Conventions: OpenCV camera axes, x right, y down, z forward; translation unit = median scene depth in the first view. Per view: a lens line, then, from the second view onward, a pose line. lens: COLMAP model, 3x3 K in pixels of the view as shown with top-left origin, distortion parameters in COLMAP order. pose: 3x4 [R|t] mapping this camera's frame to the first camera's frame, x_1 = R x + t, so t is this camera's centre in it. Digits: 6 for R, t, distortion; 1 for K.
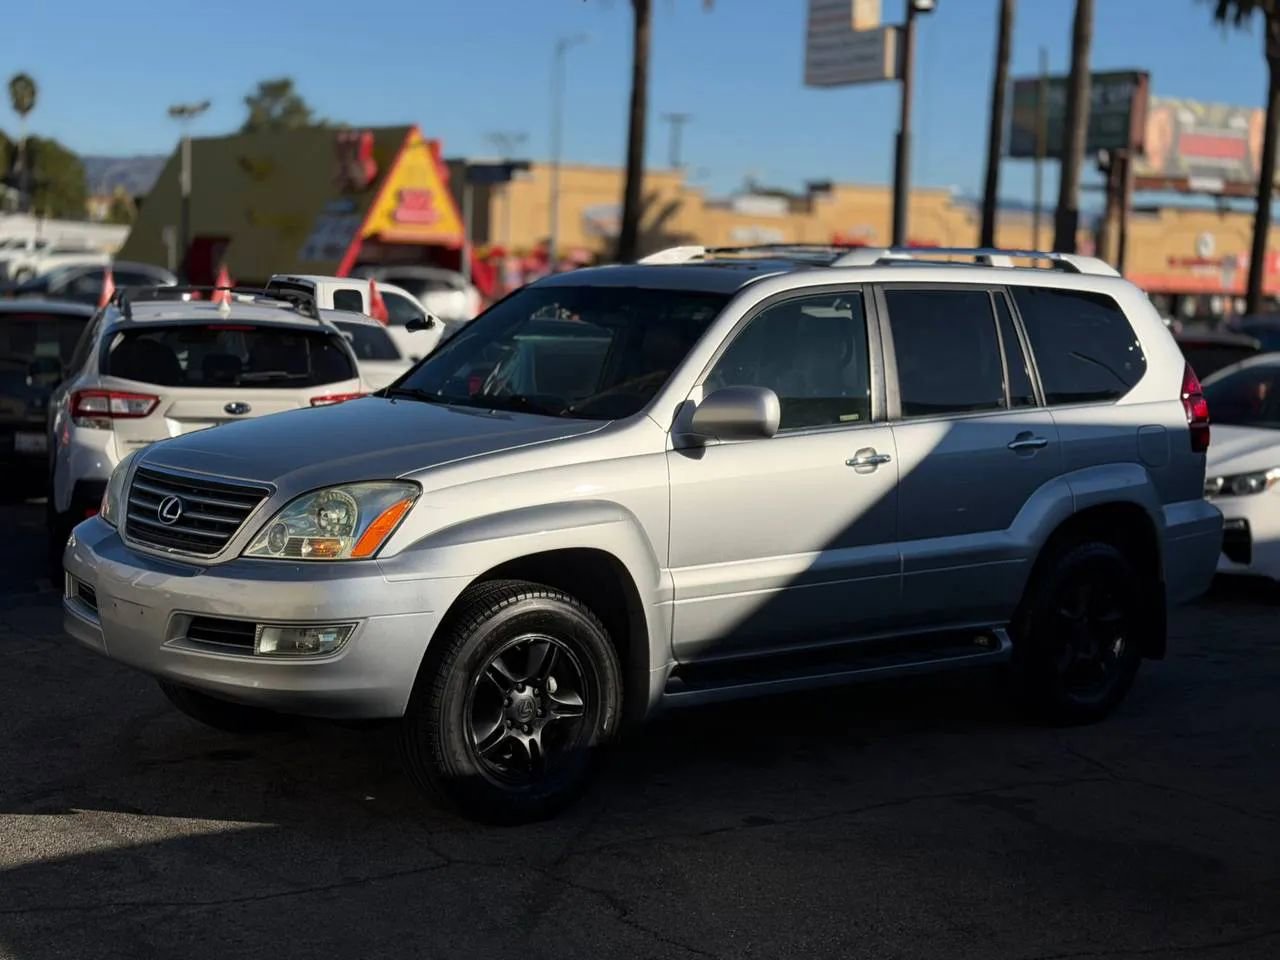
lens RADIAL K [[2093.6, 0, 678.0], [0, 2093.6, 491.5], [0, 0, 1]] dist [0.125141, 0.000000]
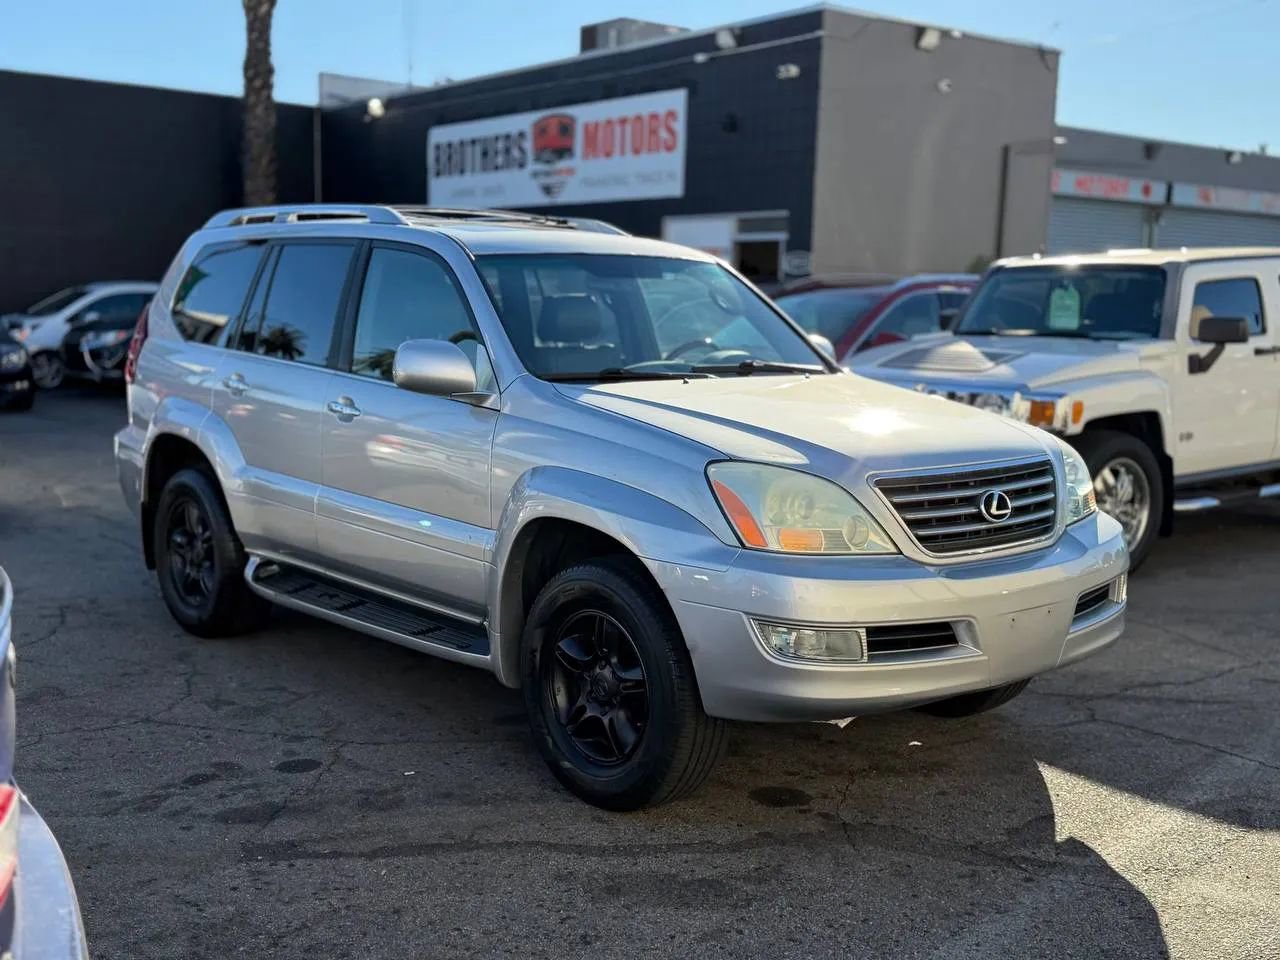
lens RADIAL K [[1439.6, 0, 643.5], [0, 1439.6, 475.4], [0, 0, 1]] dist [0.092465, 0.000000]
pose [[-0.010653, -0.157335, 0.987488, -0.840128], [0.078208, 0.984388, 0.157684, -0.113860], [-0.996880, 0.078909, 0.001818, 1.113945]]
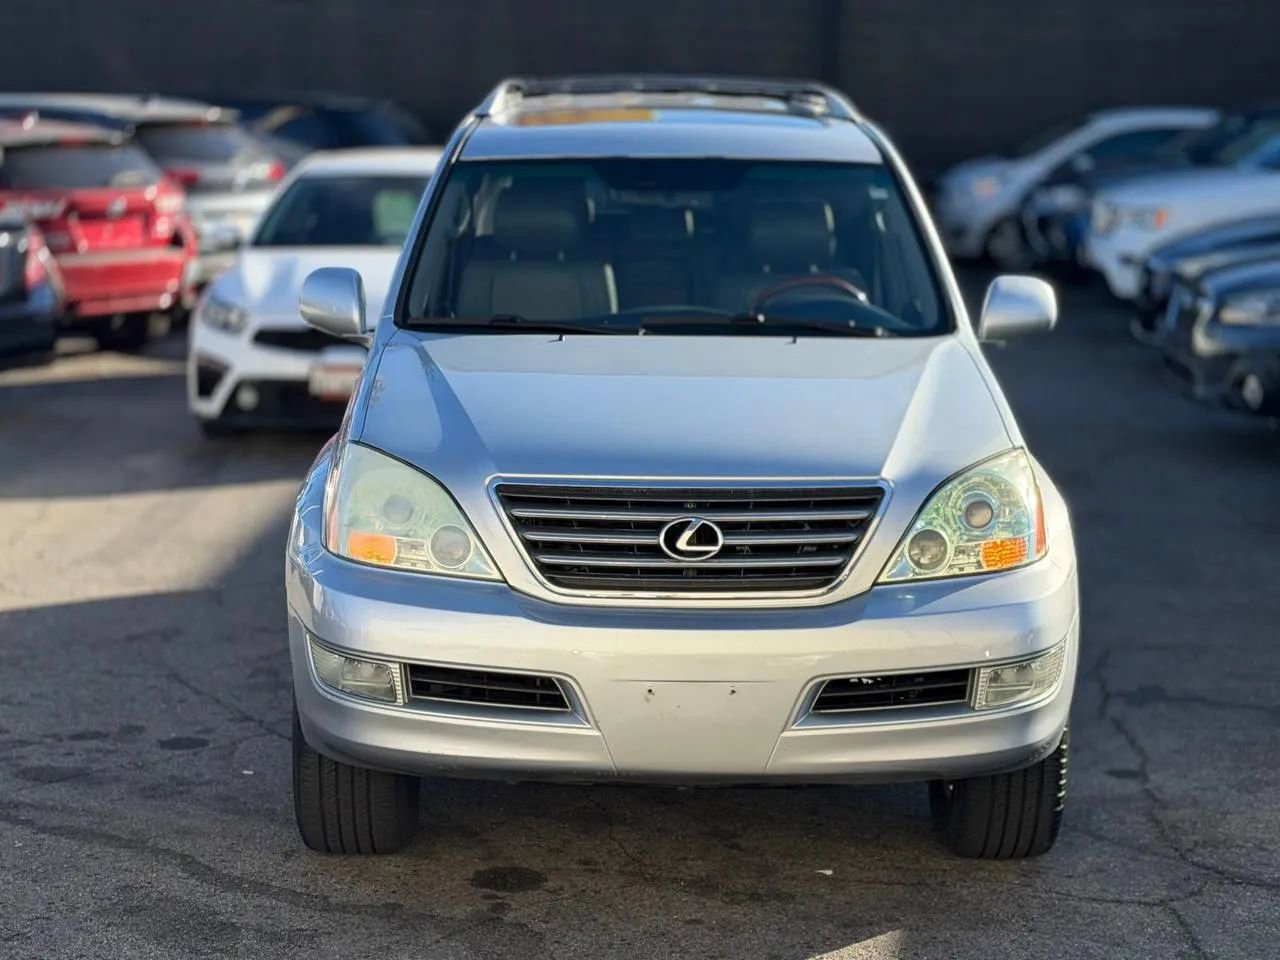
lens RADIAL K [[2463.1, 0, 648.9], [0, 2463.1, 483.7], [0, 0, 1]] dist [0.143976, 0.000000]
pose [[0.638843, -0.156862, 0.753176, -0.822182], [0.082831, 0.987327, 0.135370, -0.114800], [-0.764865, -0.024094, 0.643739, 0.477477]]
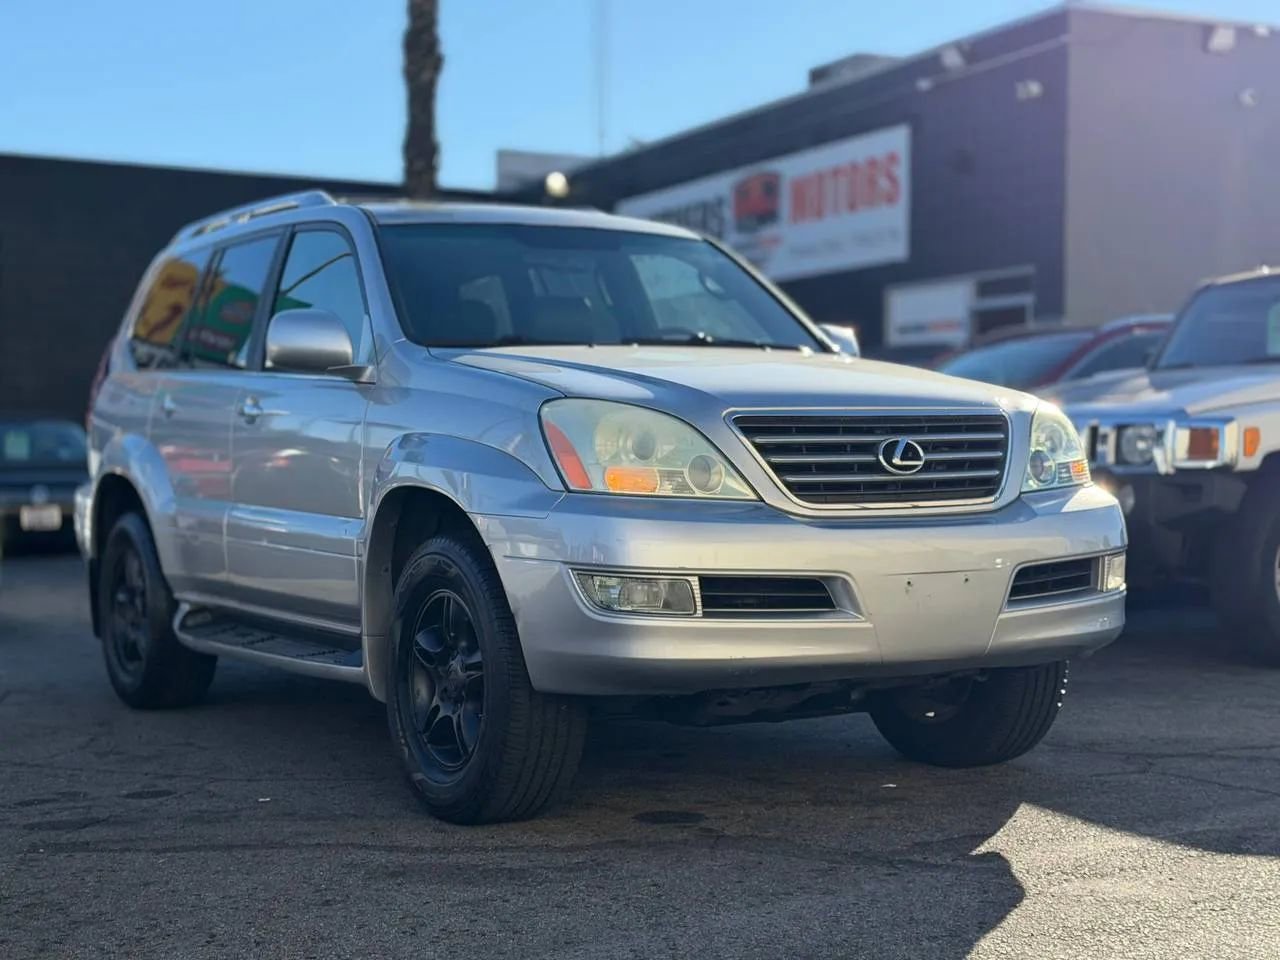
lens RADIAL K [[1931.2, 0, 651.4], [0, 1931.2, 479.6], [0, 0, 1]] dist [0.109581, 0.000000]
pose [[0.167554, -0.048821, 0.984653, -0.931973], [0.110386, 0.993422, 0.030472, -0.014179], [-0.979664, 0.103586, 0.171841, 0.935374]]
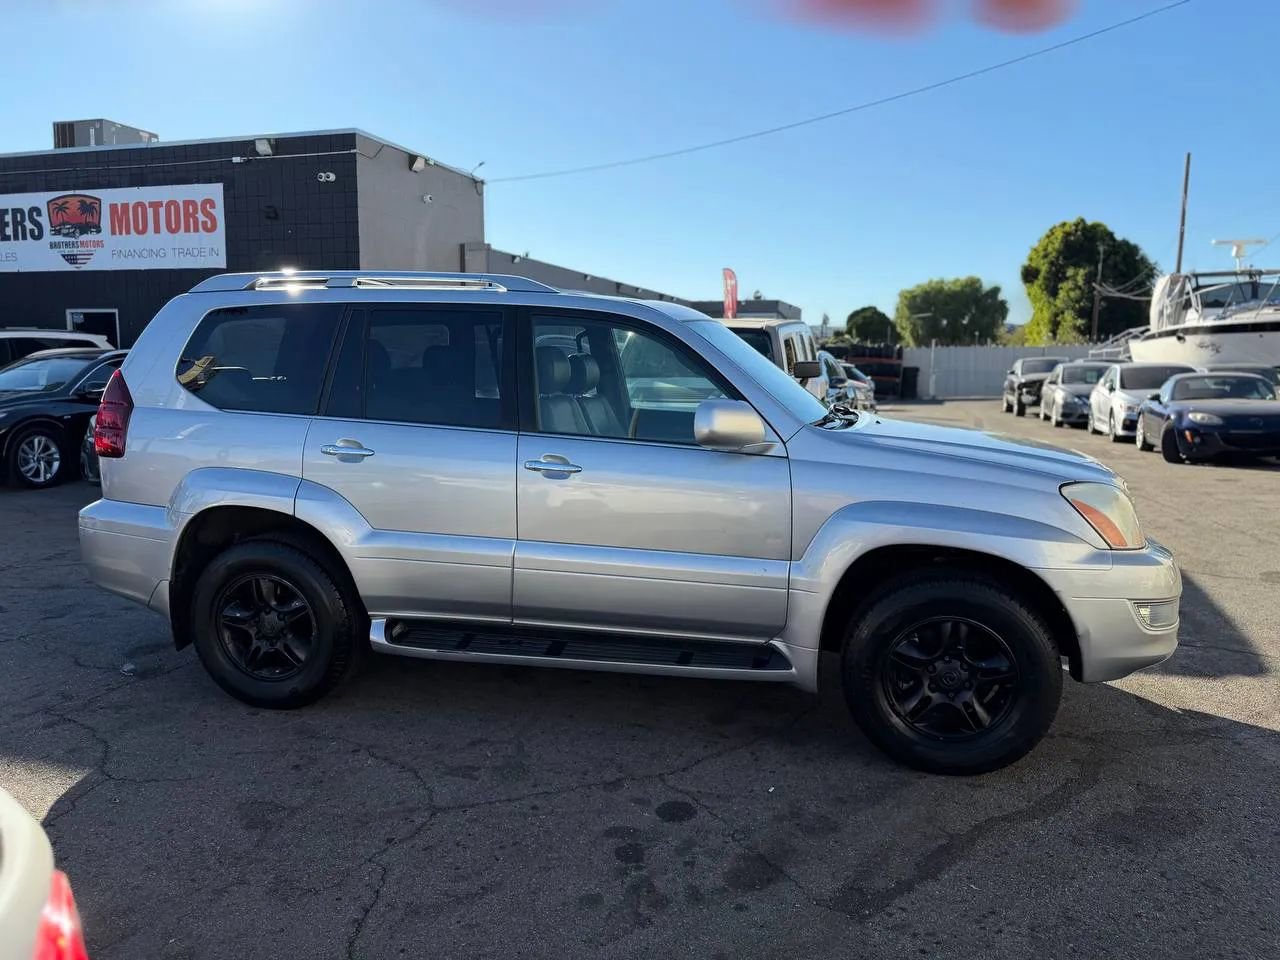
lens RADIAL K [[939.4, 0, 639.2], [0, 939.4, 479.6], [0, 0, 1]] dist [0.038275, -0.044404]
pose [[-0.593574, -0.145872, 0.791449, -0.517878], [0.053593, 0.974088, 0.219727, -0.146378], [-0.802993, 0.172840, -0.570375, 1.538709]]
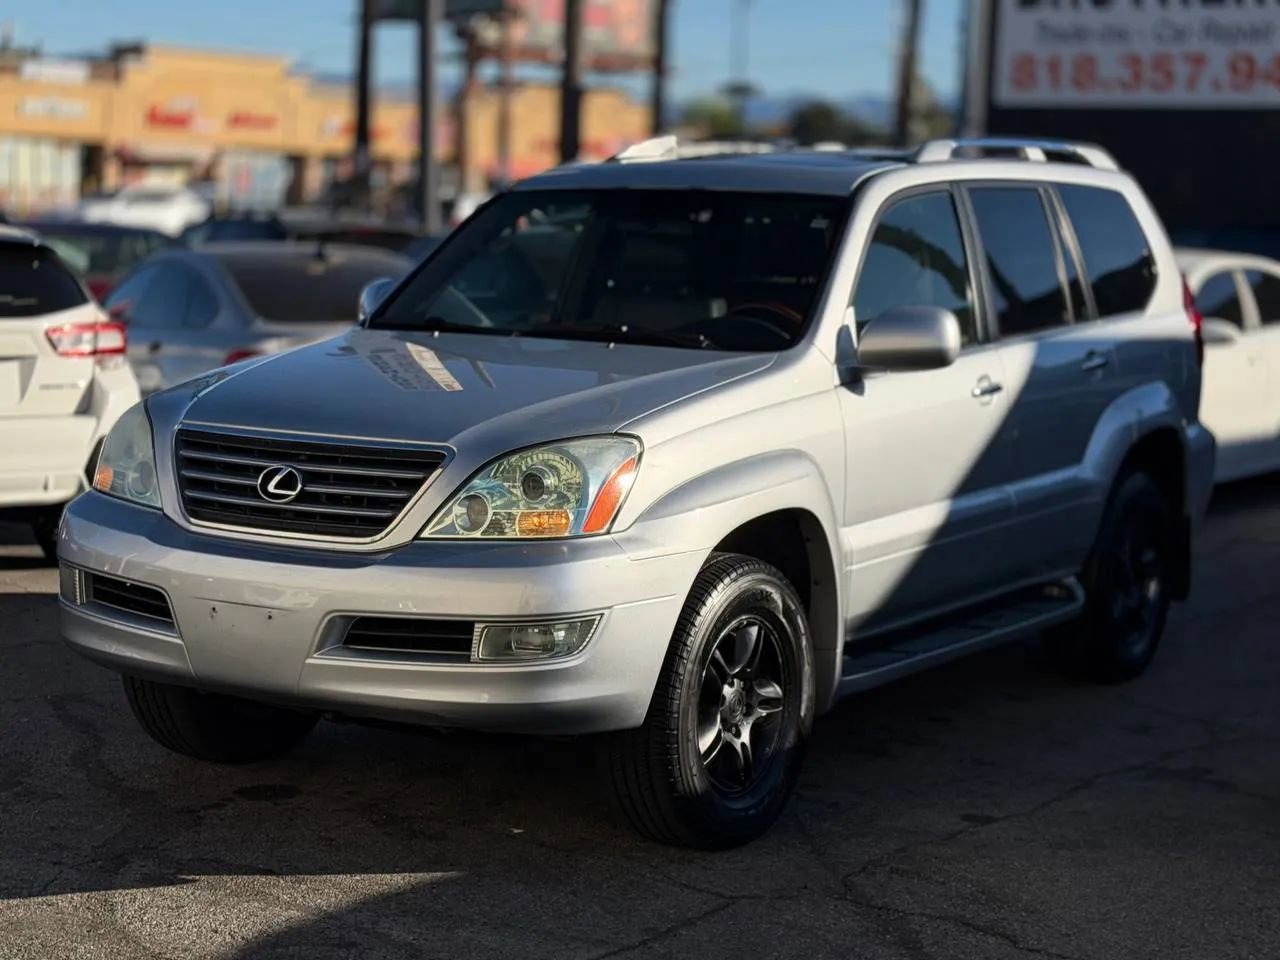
lens RADIAL K [[2463.1, 0, 651.8], [0, 2463.1, 487.5], [0, 0, 1]] dist [0.143976, 0.000000]
pose [[0.954506, -0.044183, 0.294899, -0.365983], [0.035398, 0.998758, 0.035062, -0.016400], [-0.296082, -0.023028, 0.954885, 0.084033]]
